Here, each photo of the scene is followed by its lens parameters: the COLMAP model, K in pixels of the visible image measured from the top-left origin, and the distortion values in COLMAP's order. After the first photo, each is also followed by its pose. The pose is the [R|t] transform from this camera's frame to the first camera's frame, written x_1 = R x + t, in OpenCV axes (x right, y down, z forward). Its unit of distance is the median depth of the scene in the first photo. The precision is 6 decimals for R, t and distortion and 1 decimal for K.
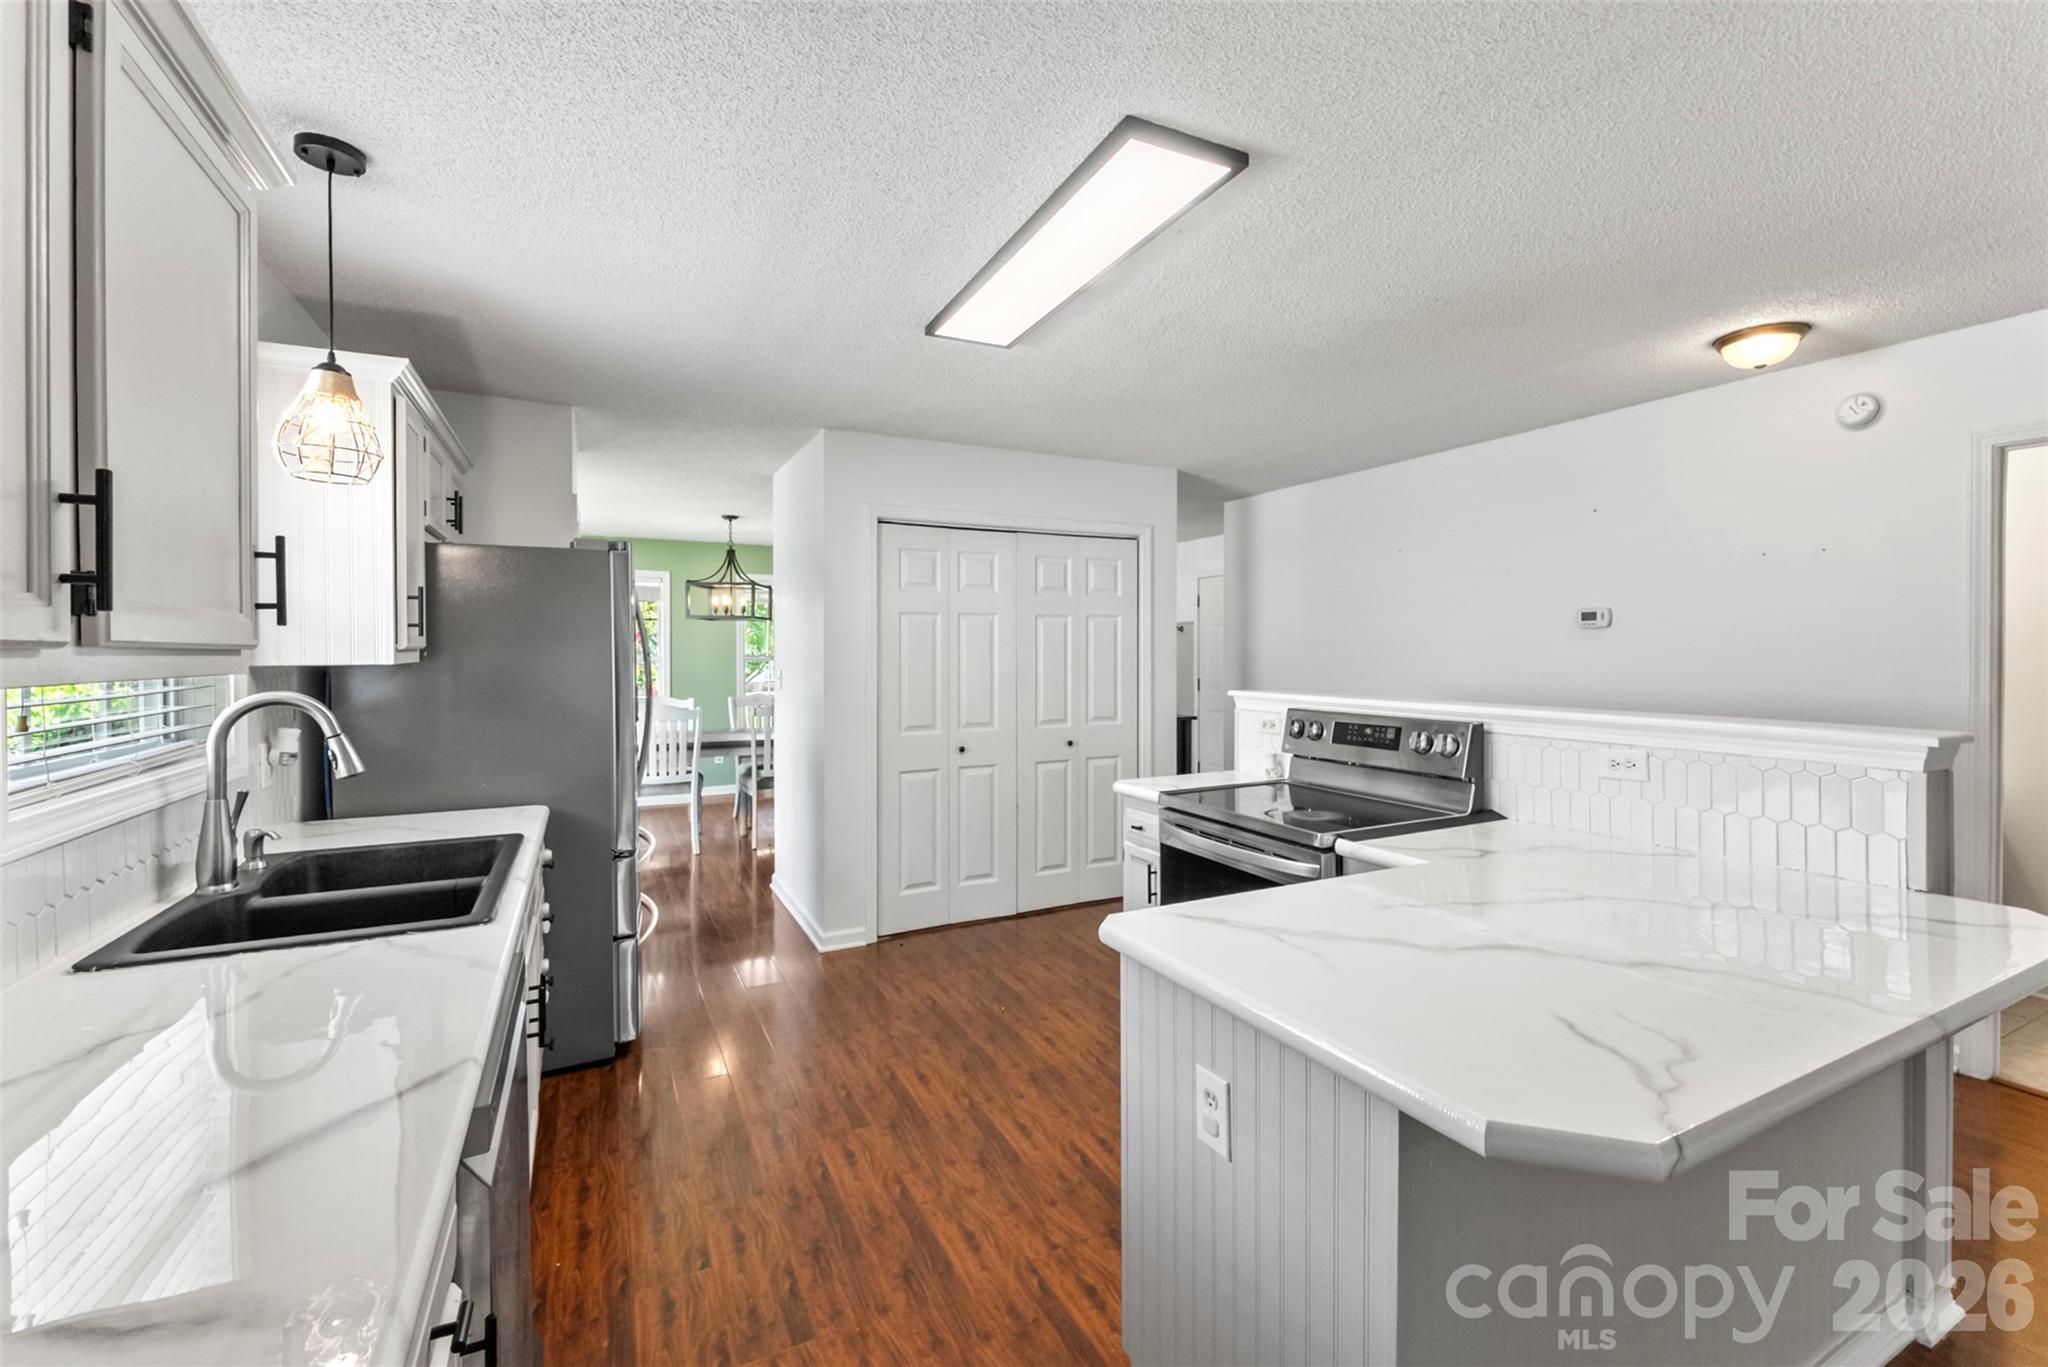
lens RADIAL K [[831.4, 0, 1014.7], [0, 831.4, 637.2], [0, 0, 1]] dist [-0.003041, 0.000621]
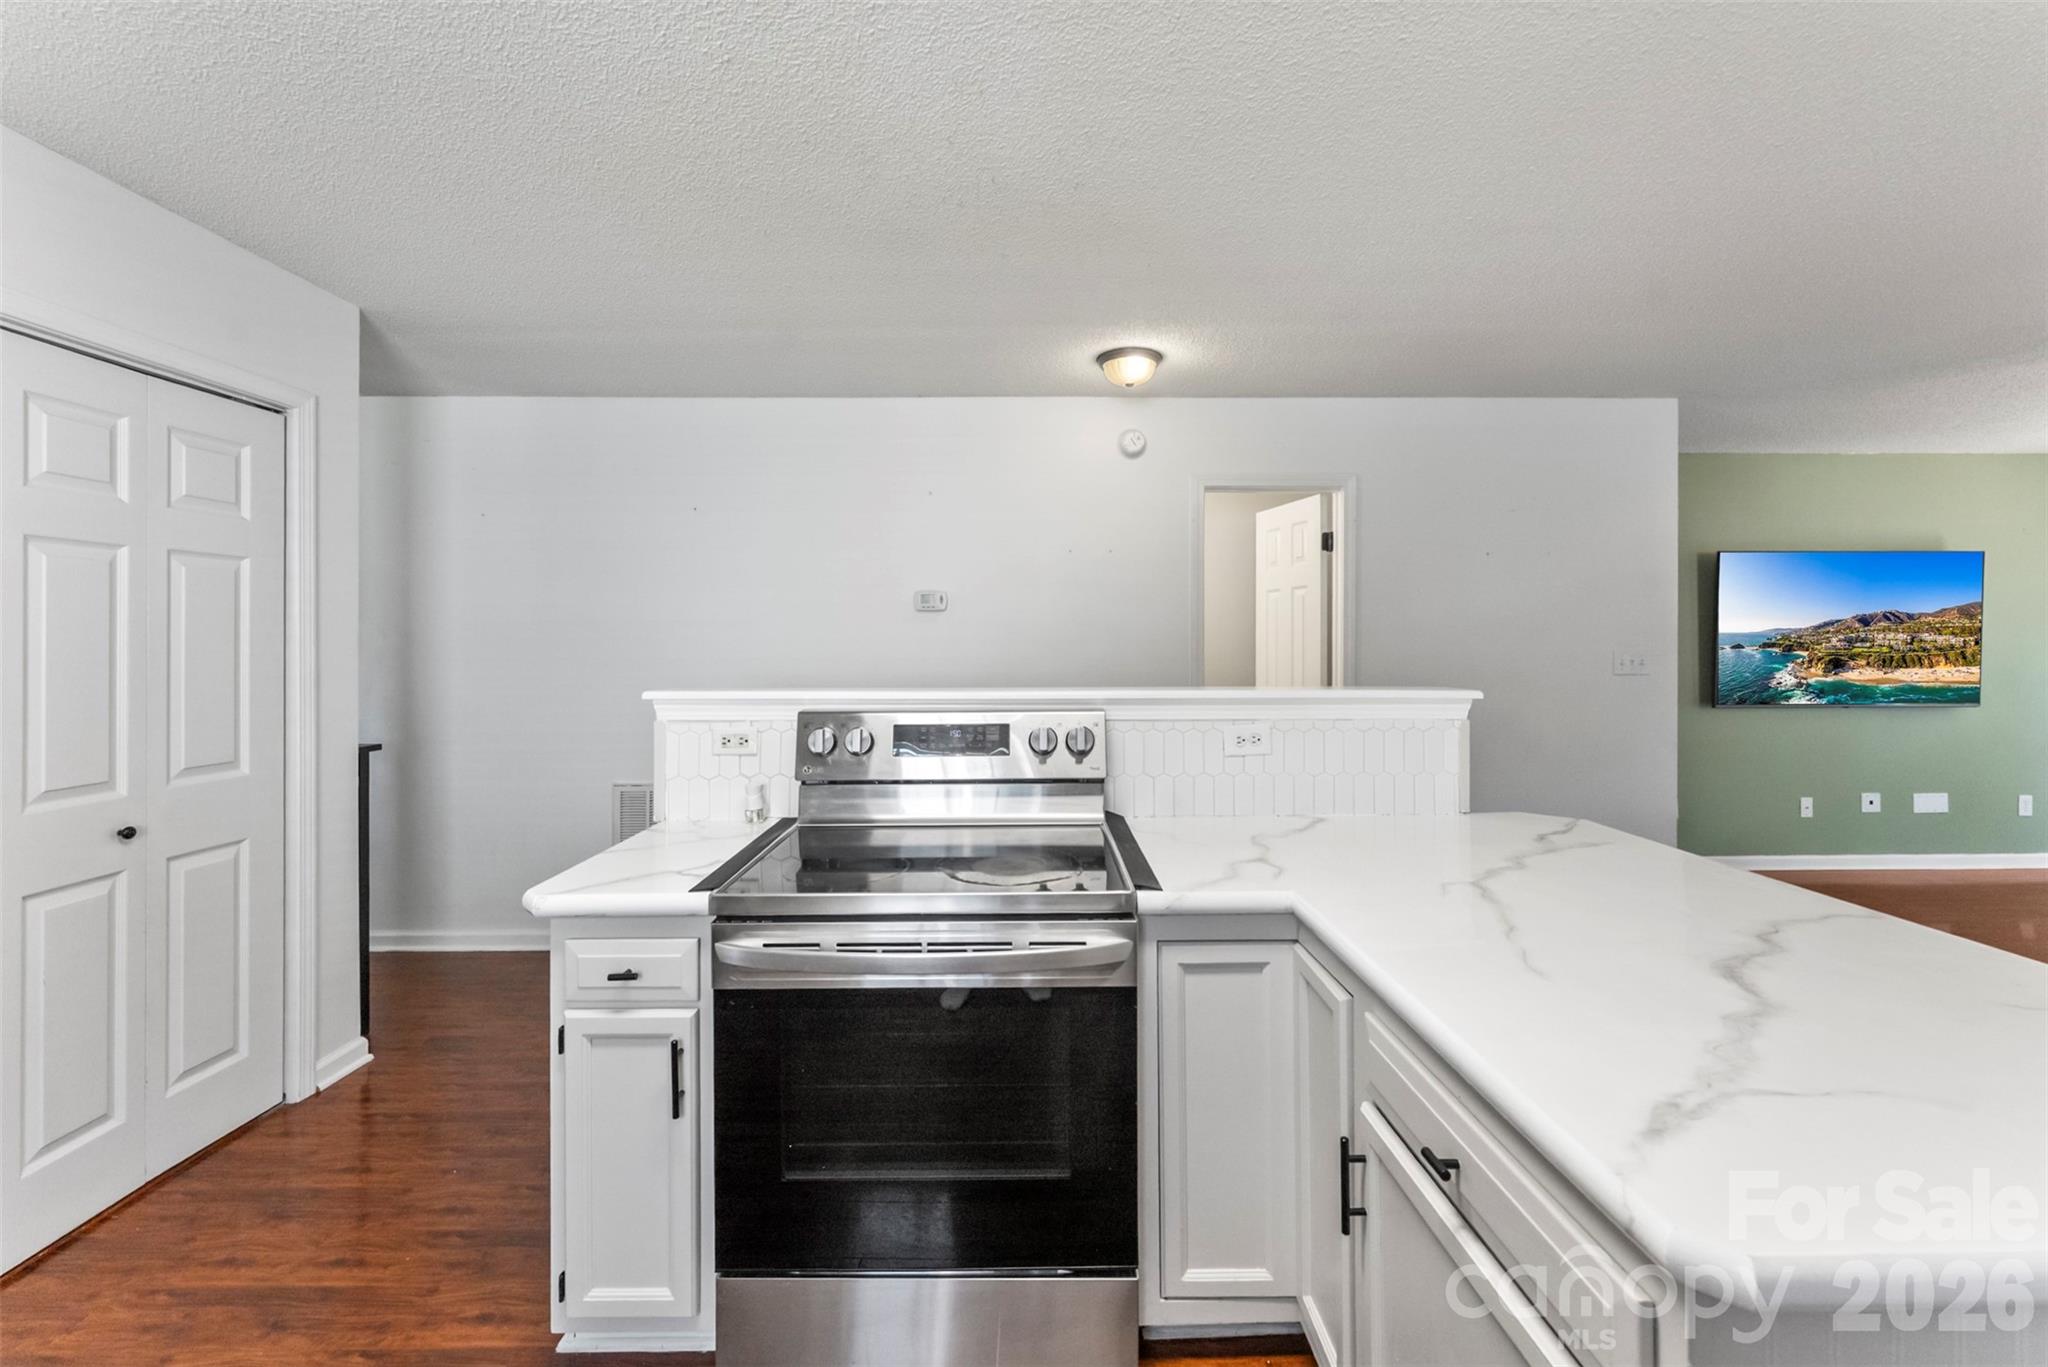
lens RADIAL K [[831.4, 0, 874.2], [0, 831.4, 637.2], [0, 0, 1]] dist [-0.003041, 0.000621]
pose [[0.434891, 0.014323, 0.900369, -0.212260], [-0.013965, 0.999861, -0.009160, 0.028373], [-0.900375, -0.008590, 0.435031, 0.592818]]
